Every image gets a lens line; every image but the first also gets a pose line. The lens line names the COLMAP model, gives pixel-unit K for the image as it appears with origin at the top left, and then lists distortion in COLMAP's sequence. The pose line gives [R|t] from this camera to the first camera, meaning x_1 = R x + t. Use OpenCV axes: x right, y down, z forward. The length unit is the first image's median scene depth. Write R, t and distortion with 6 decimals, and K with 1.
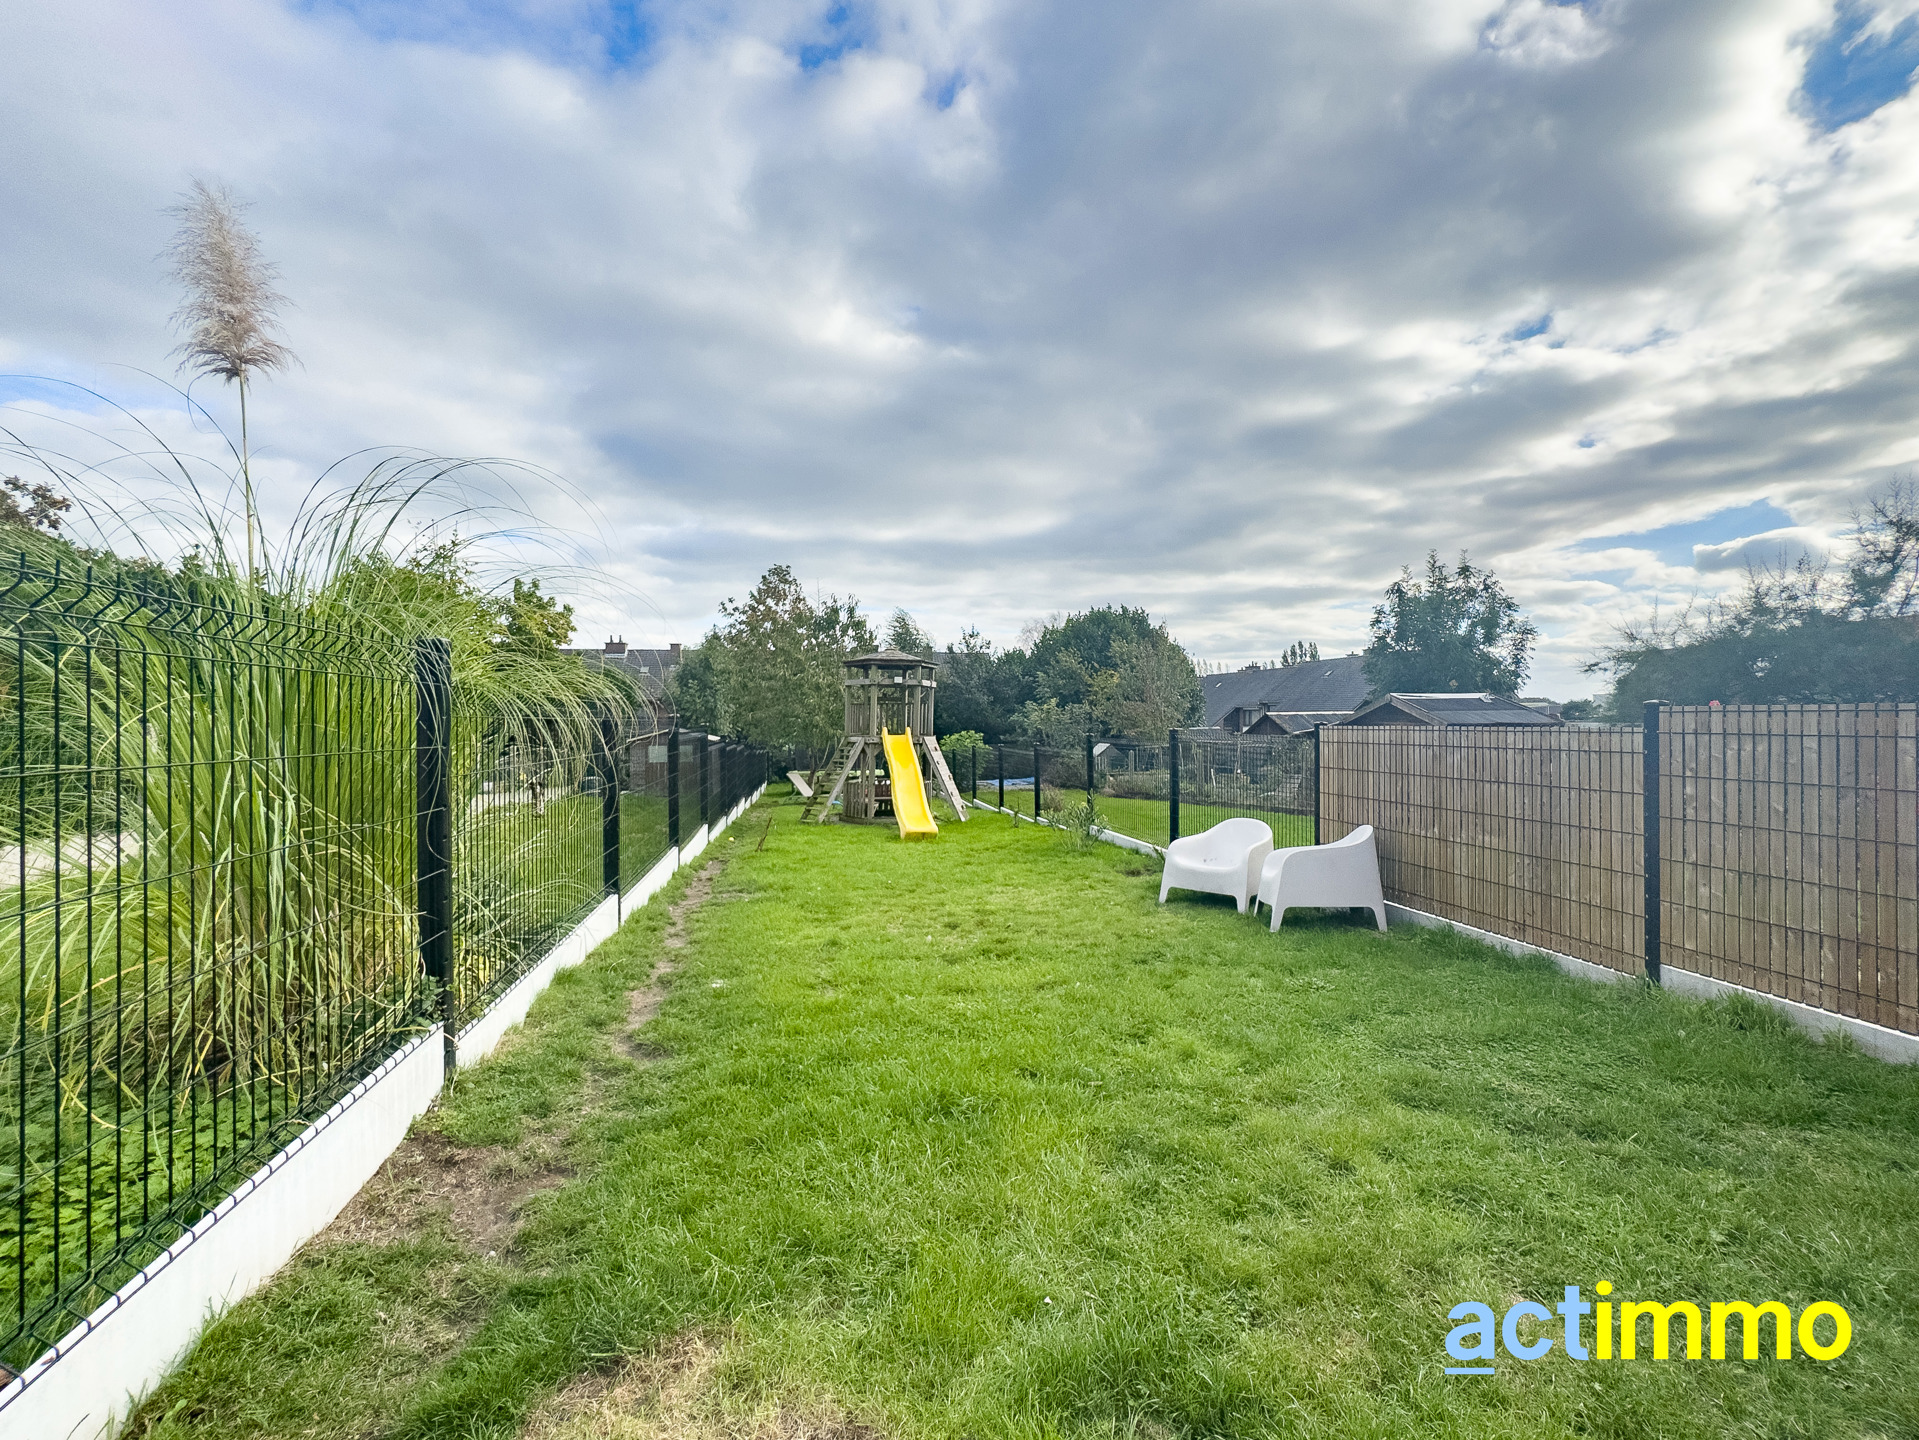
lens RADIAL K [[776.0, 0, 958.6], [0, 776.0, 720.1], [0, 0, 1]] dist [-0.015135, 0.003374]
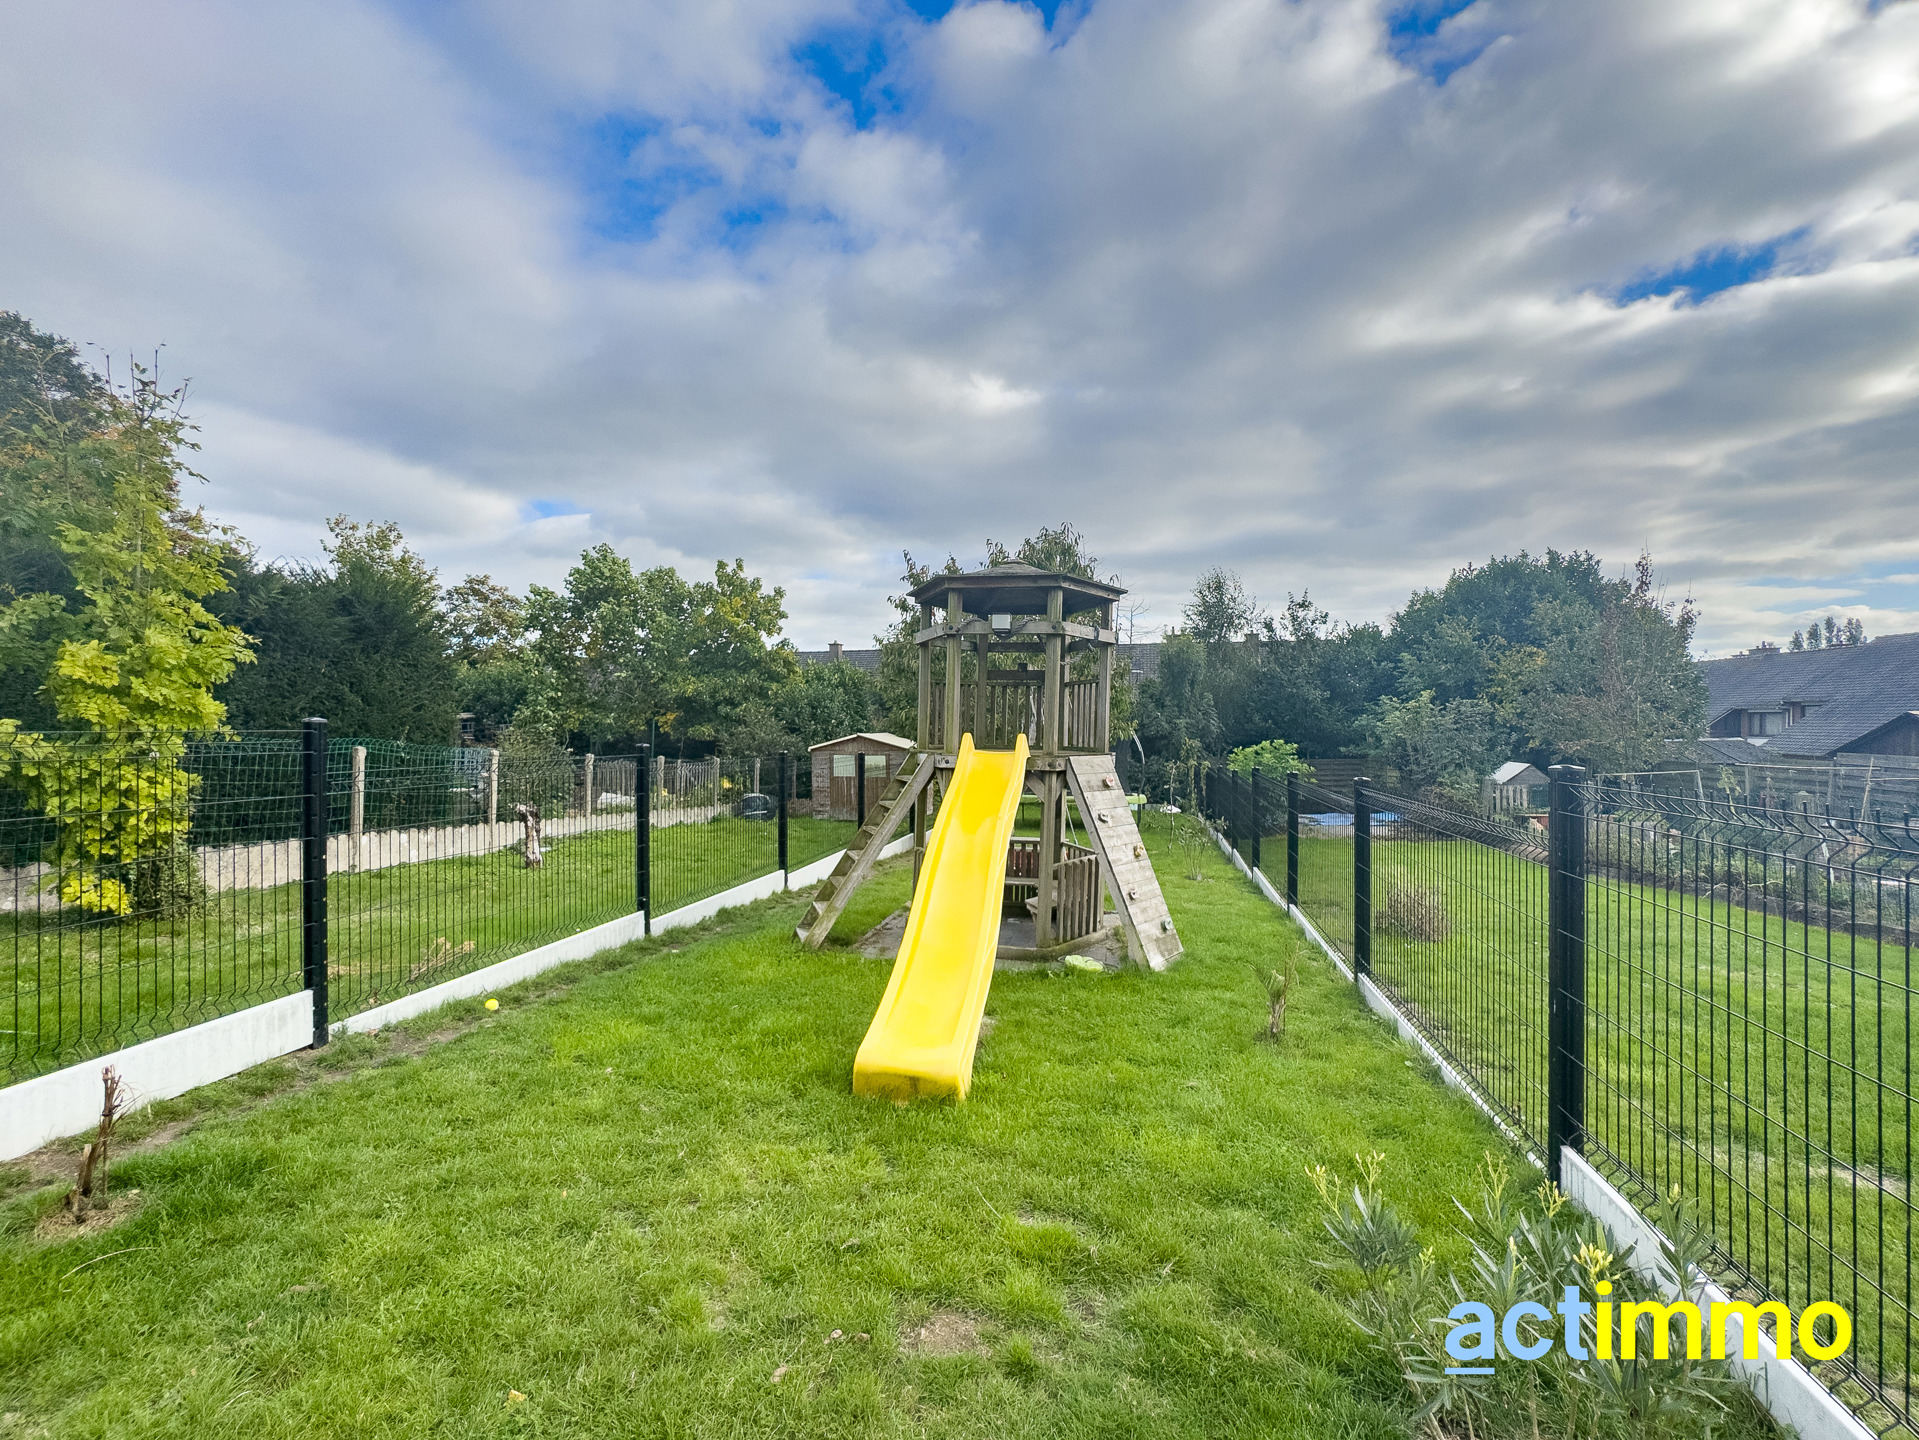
lens RADIAL K [[776.0, 0, 962.2], [0, 776.0, 724.5], [0, 0, 1]] dist [-0.015135, 0.003374]
pose [[0.912342, 0.005894, -0.409387, 0.029662], [-0.005821, 0.999982, 0.001425, 0.001192], [0.409389, 0.001083, 0.912360, 0.231452]]
